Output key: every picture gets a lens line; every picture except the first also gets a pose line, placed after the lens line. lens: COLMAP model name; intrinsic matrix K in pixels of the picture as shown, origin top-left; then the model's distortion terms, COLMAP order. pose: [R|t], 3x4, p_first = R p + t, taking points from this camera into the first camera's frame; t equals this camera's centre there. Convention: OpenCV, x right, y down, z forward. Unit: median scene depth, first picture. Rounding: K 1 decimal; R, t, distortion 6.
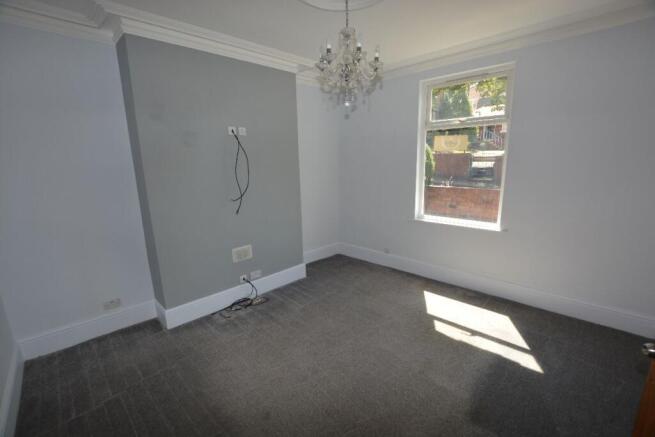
lens RADIAL K [[290.5, 0, 327.5], [0, 290.5, 218.5], [0, 0, 1]] dist [0.000455, 0.000059]
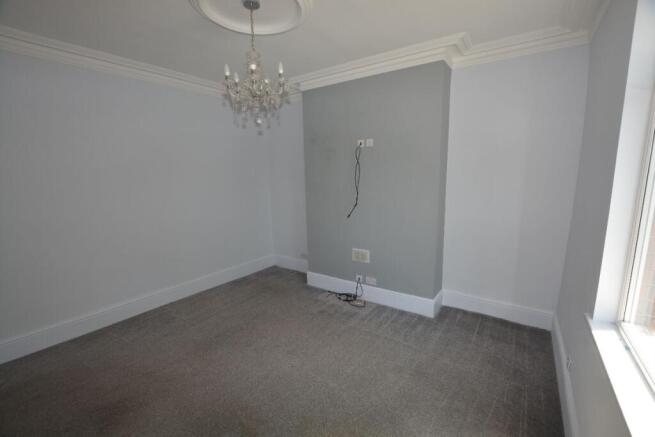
lens RADIAL K [[290.5, 0, 327.5], [0, 290.5, 218.5], [0, 0, 1]] dist [0.000455, 0.000059]
pose [[0.177999, 0.178987, -0.967616, 0.722167], [-0.179804, 0.972680, 0.146848, -0.153429], [0.967464, 0.147842, 0.205318, 0.648172]]
